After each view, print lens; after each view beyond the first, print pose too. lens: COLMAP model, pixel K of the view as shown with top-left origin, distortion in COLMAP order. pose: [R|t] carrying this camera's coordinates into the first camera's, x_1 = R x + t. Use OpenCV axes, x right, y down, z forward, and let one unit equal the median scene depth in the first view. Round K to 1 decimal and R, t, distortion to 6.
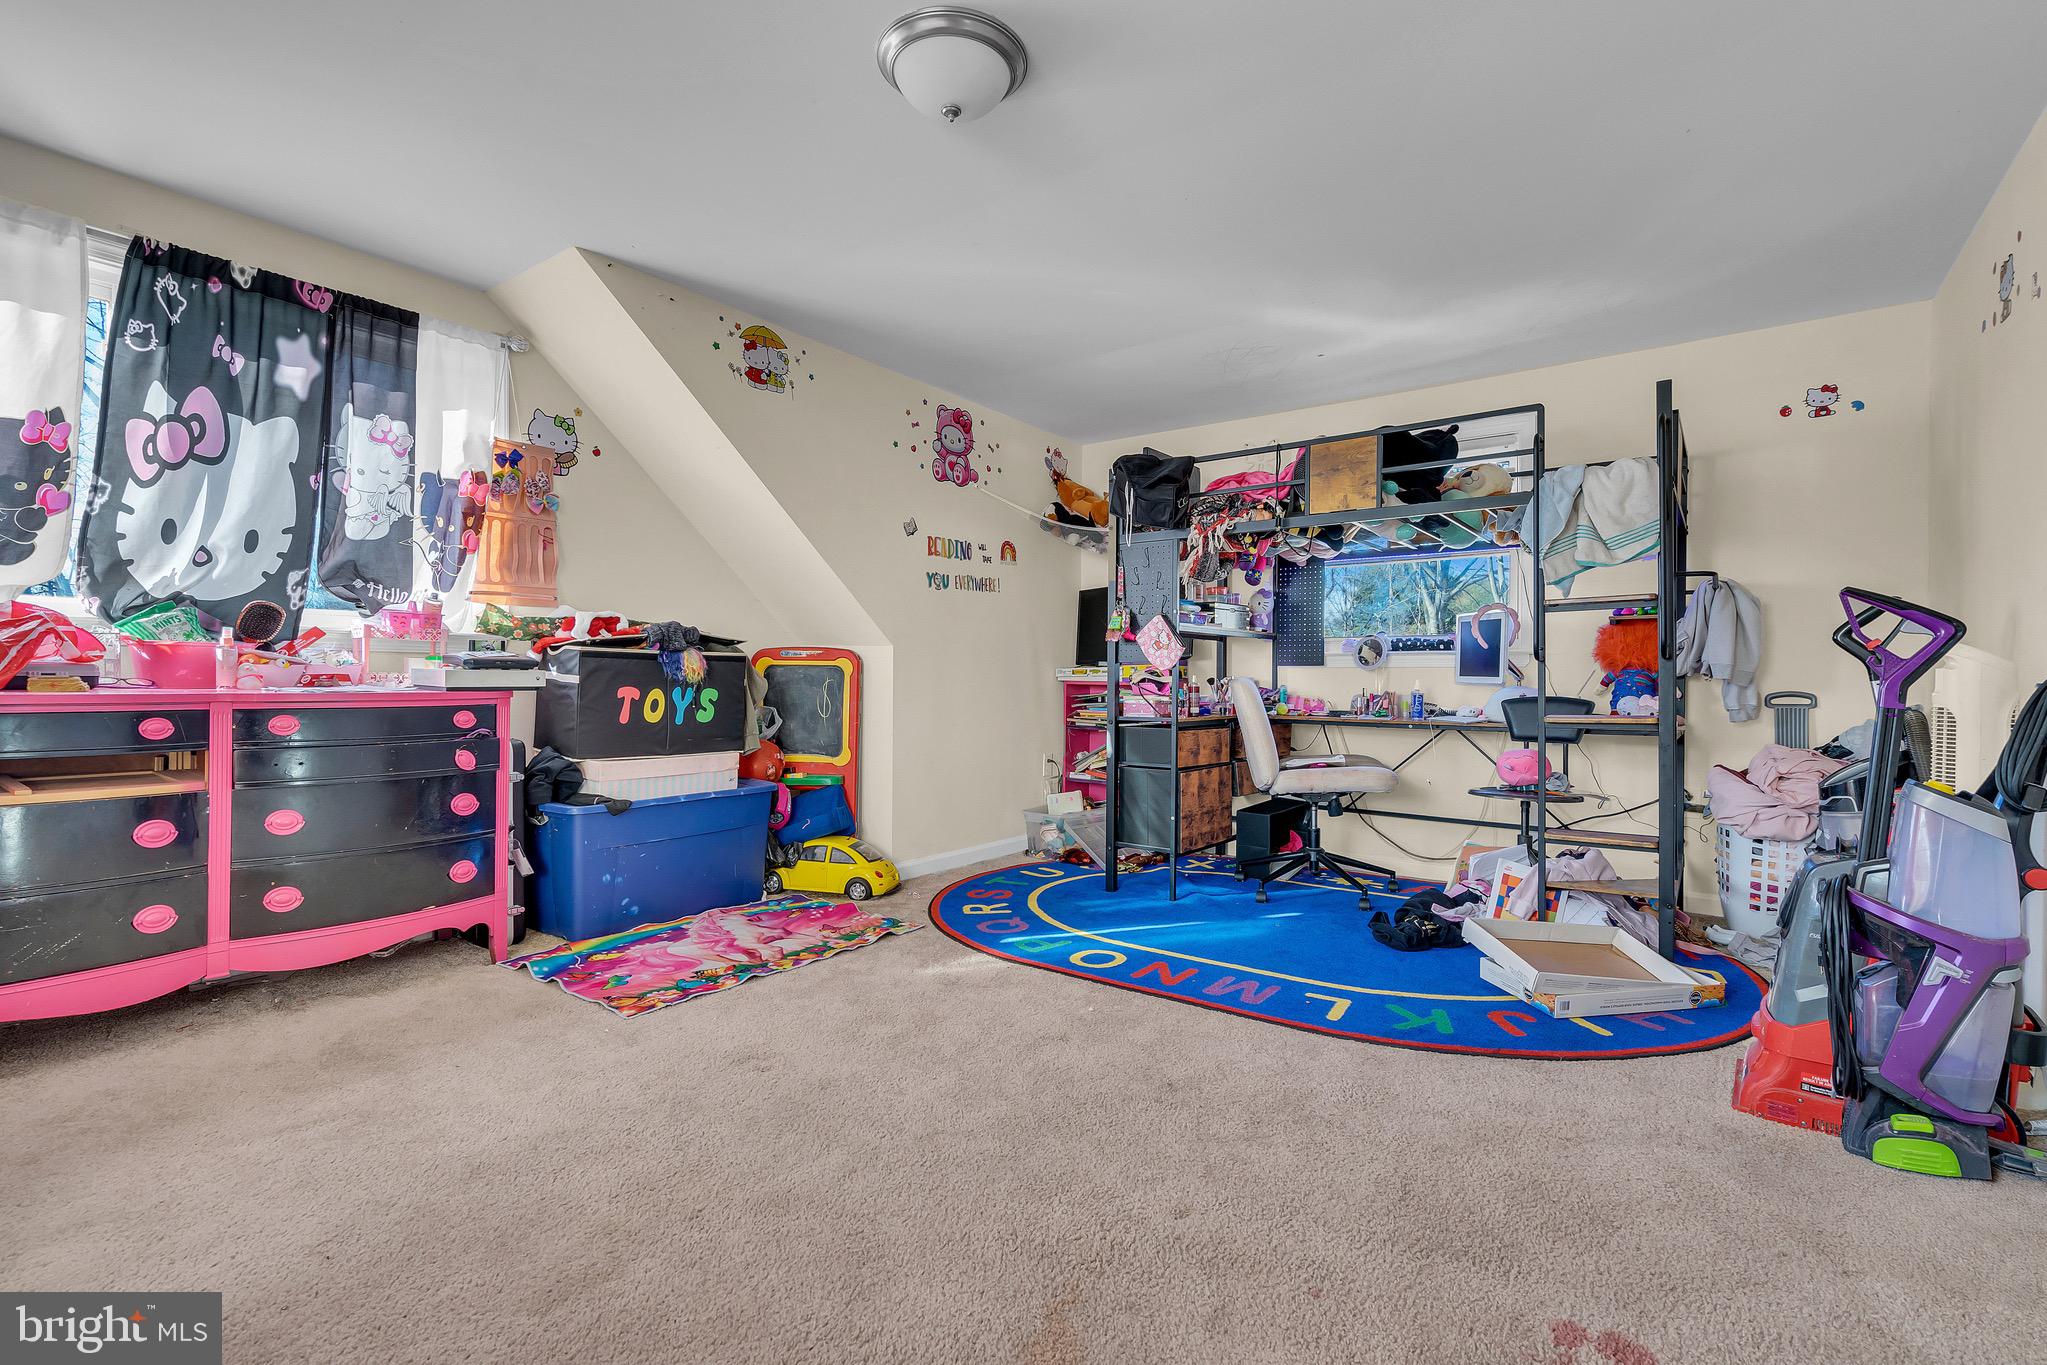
lens RADIAL K [[936.2, 0, 1025.6], [0, 936.2, 687.3], [0, 0, 1]] dist [-0.004256, 0.002923]
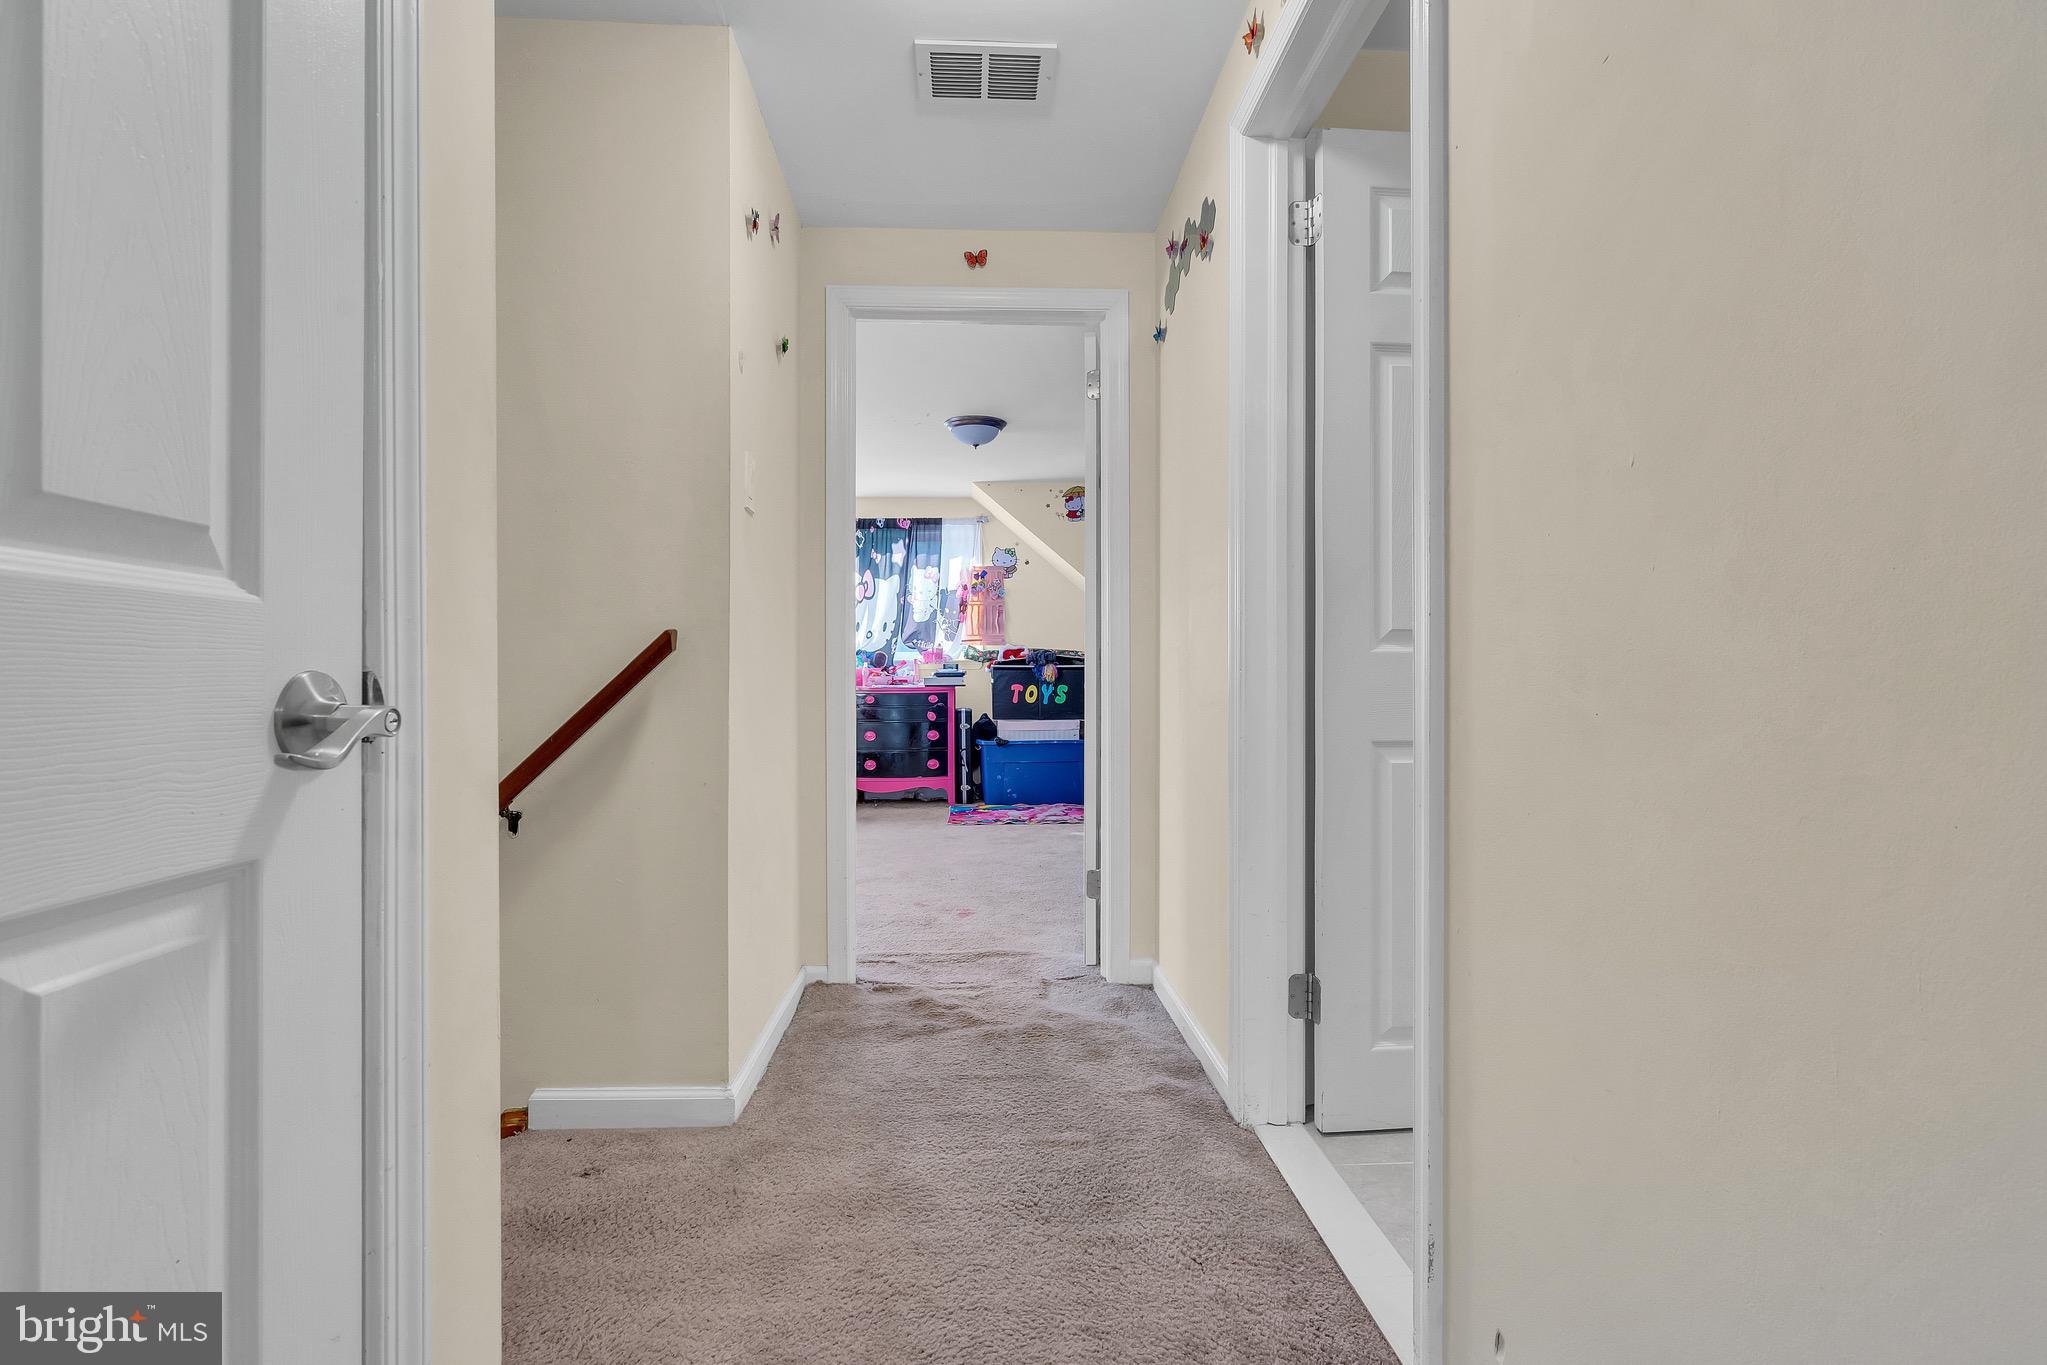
lens RADIAL K [[936.2, 0, 1019.7], [0, 936.2, 678.7], [0, 0, 1]] dist [-0.004256, 0.002923]
pose [[0.621576, -0.002819, -0.783349, 1.223248], [0.003811, 0.999993, -0.000575, -0.012170], [0.783344, -0.002628, 0.621582, -0.251638]]
